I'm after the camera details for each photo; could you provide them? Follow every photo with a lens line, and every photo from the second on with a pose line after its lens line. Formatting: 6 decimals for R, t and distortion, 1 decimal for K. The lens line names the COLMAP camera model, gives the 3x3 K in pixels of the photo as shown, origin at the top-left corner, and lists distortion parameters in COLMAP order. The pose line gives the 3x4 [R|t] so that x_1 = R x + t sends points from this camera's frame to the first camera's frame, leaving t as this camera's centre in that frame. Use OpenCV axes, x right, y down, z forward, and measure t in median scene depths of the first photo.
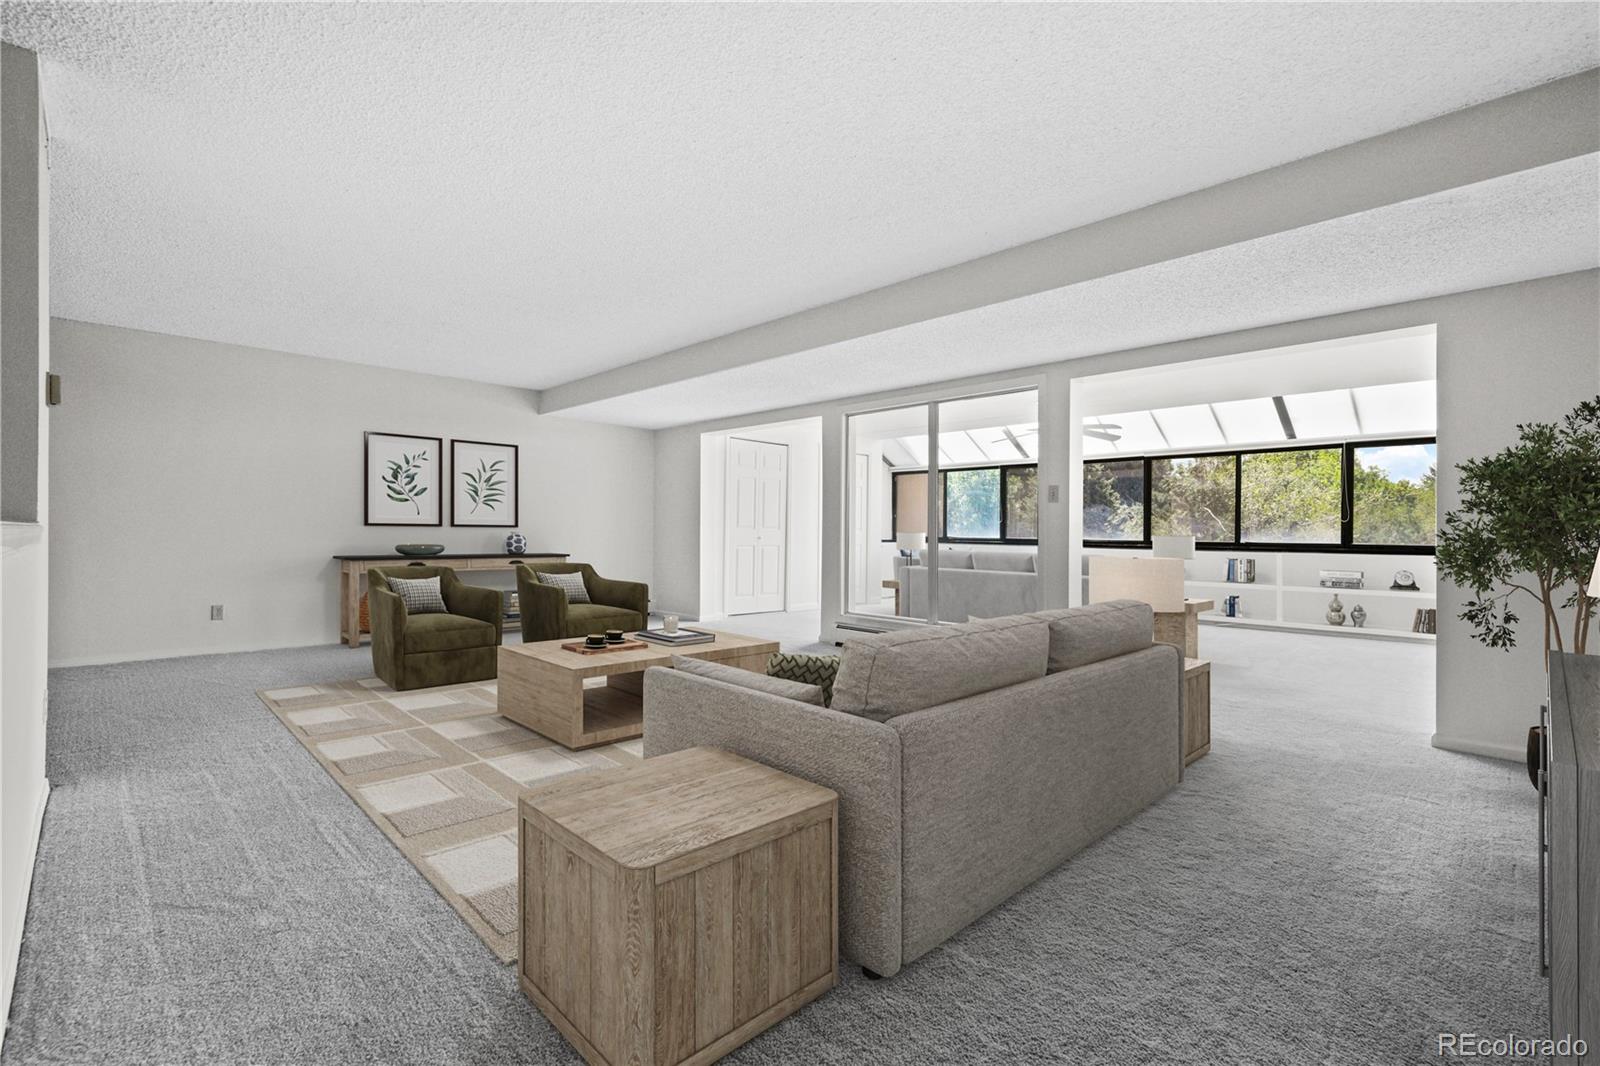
lens RADIAL K [[714.7, 0, 814.7], [0, 714.7, 520.3], [0, 0, 1]] dist [0.007799, -0.000023]
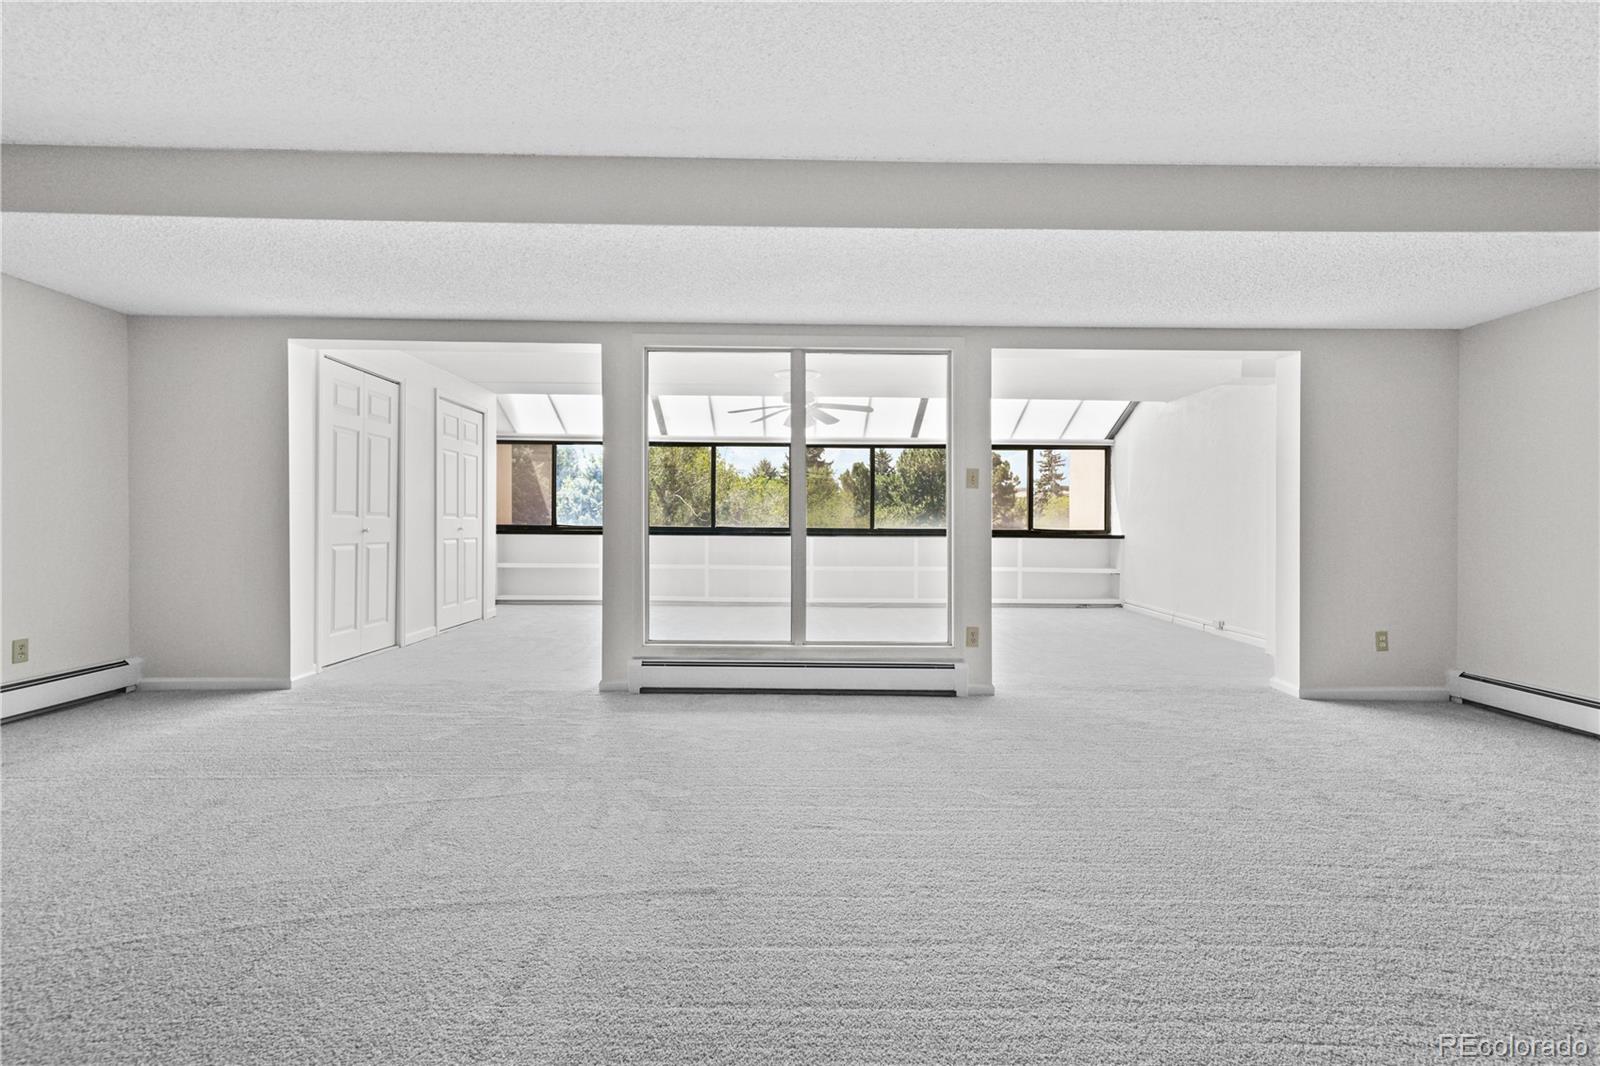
lens RADIAL K [[714.7, 0, 798.5], [0, 714.7, 544.5], [0, 0, 1]] dist [0.007799, -0.000023]
pose [[0.699062, -0.028480, 0.714494, -0.342089], [-0.011917, 0.998604, 0.051464, -0.000351], [-0.714962, -0.044491, 0.697746, 0.424104]]
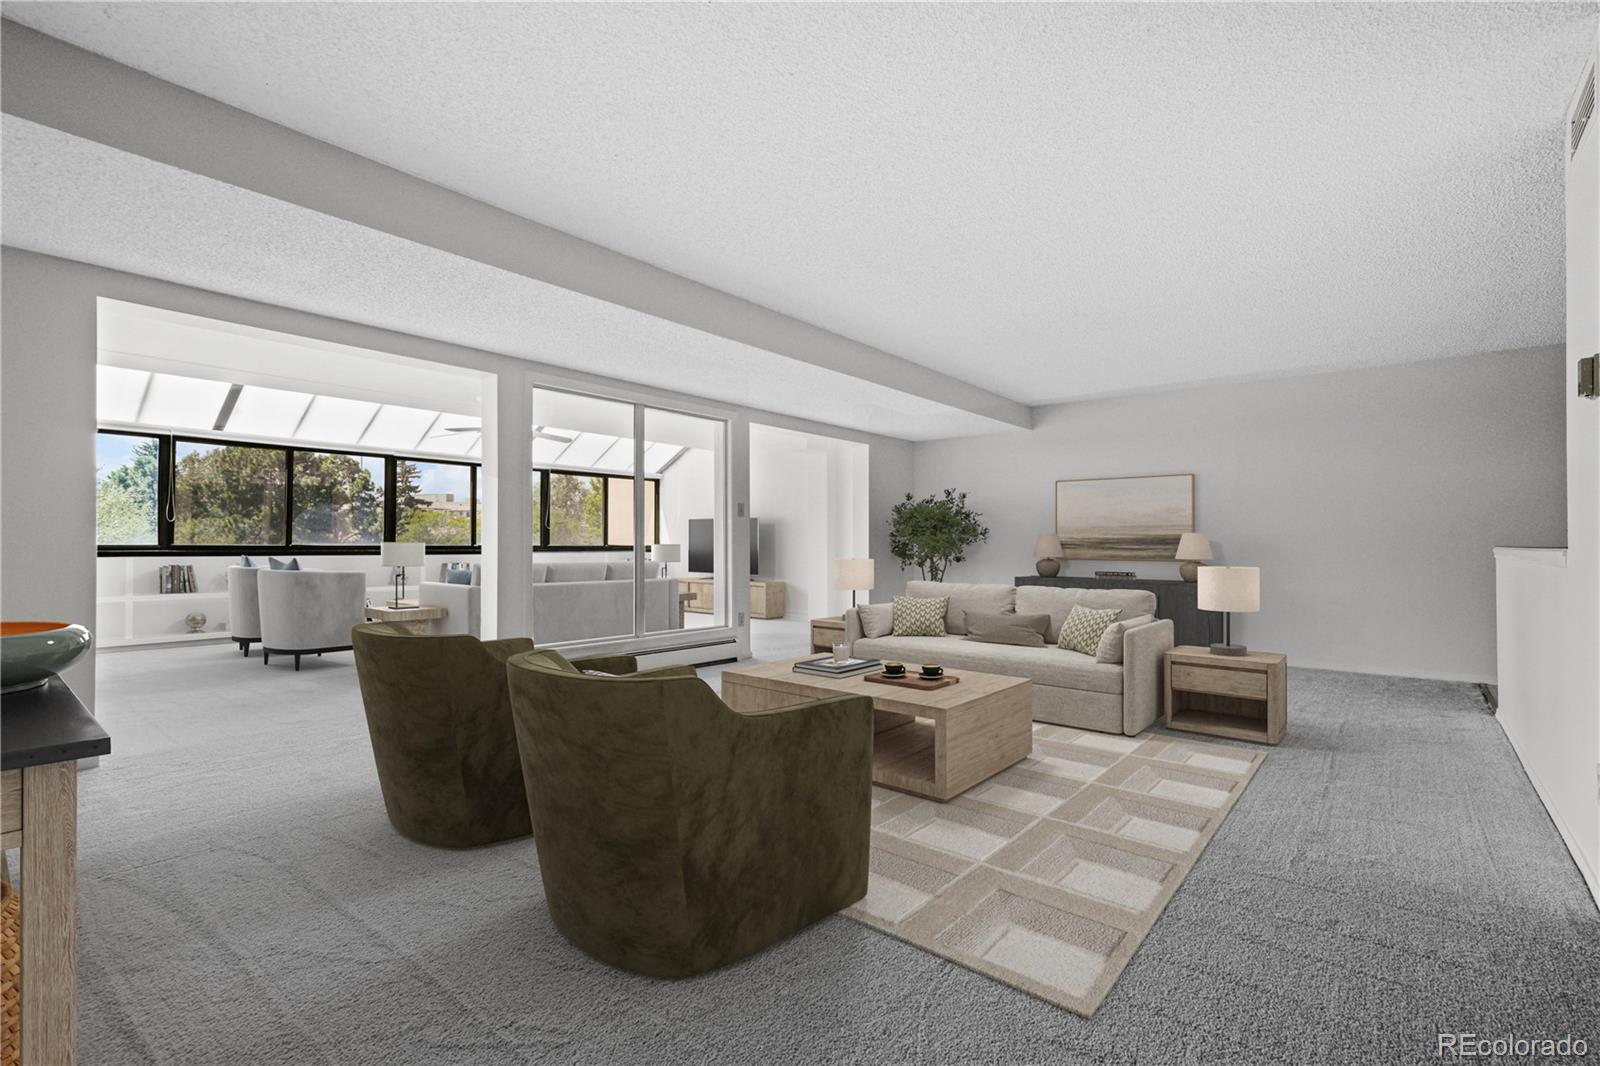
lens RADIAL K [[735.5, 0, 795.0], [0, 735.5, 545.3], [0, 0, 1]] dist [0.016612, -0.000207]
pose [[-0.090316, -0.015942, 0.995786, -0.757290], [-0.023212, 0.999634, 0.013898, 0.003176], [-0.995643, -0.021859, -0.090653, 0.796541]]
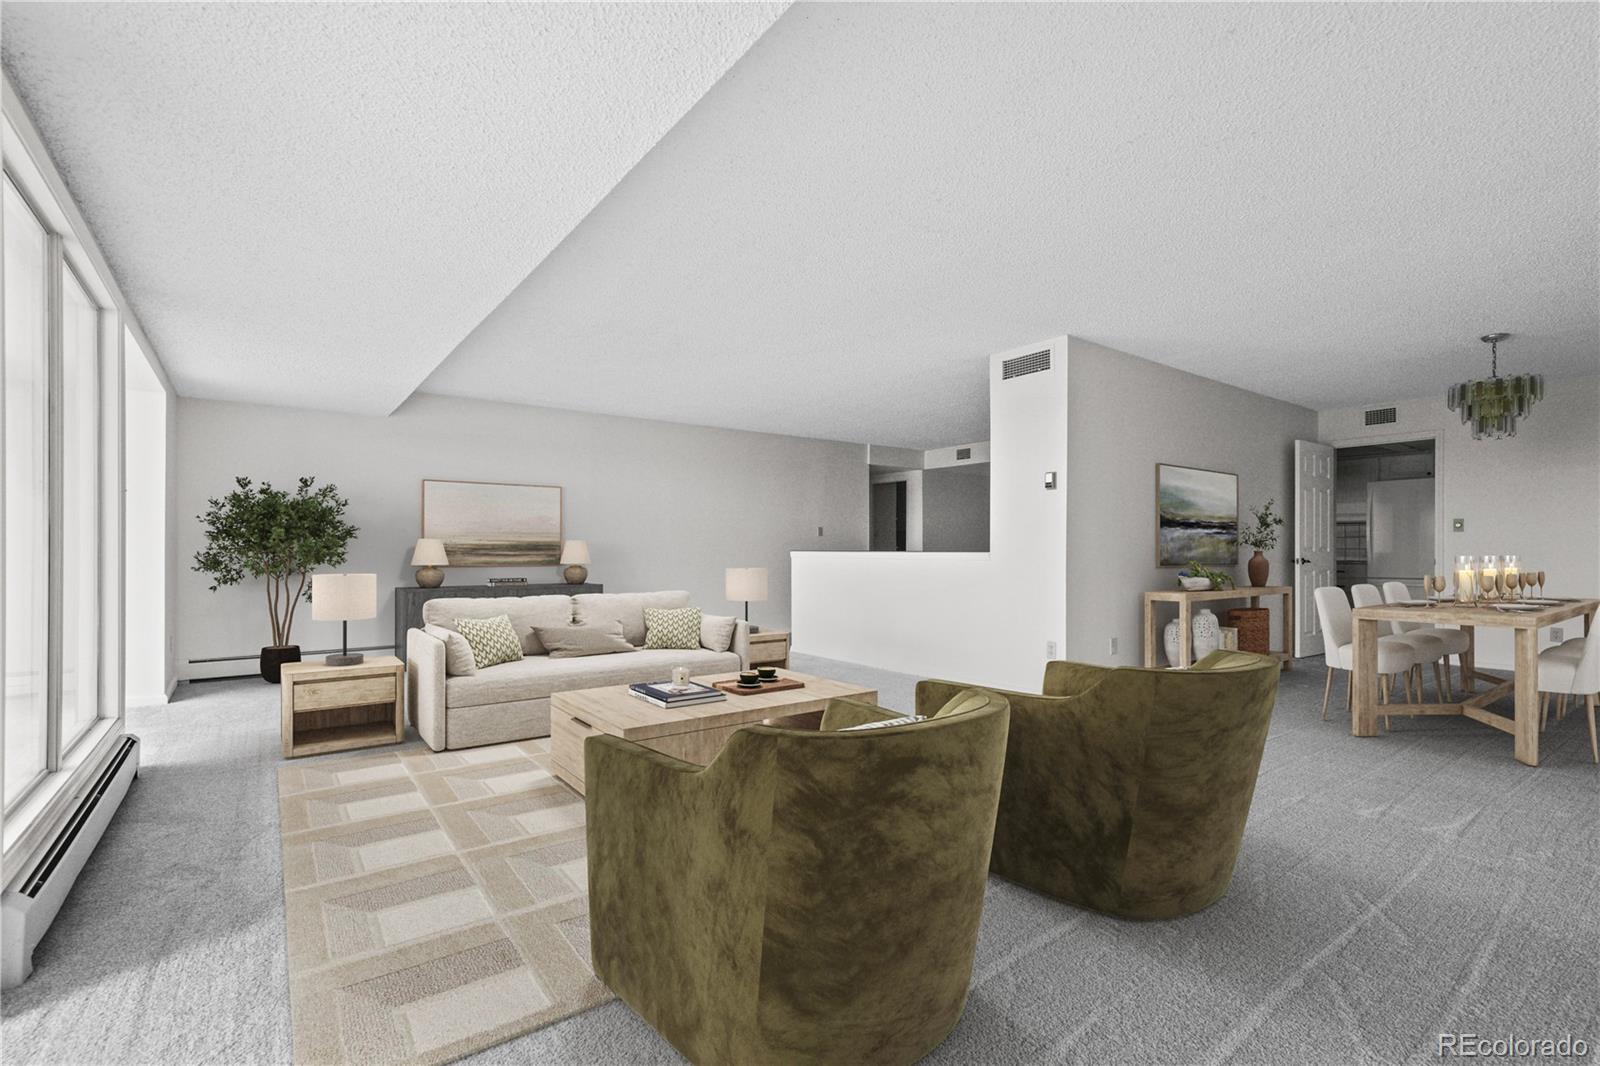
lens RADIAL K [[714.7, 0, 817.5], [0, 714.7, 555.5], [0, 0, 1]] dist [0.007799, -0.000023]
pose [[-0.991985, -0.013722, 0.125611, -0.575327], [-0.015558, 0.999786, -0.013650, 0.009913], [-0.125397, -0.015494, -0.991986, 0.960023]]
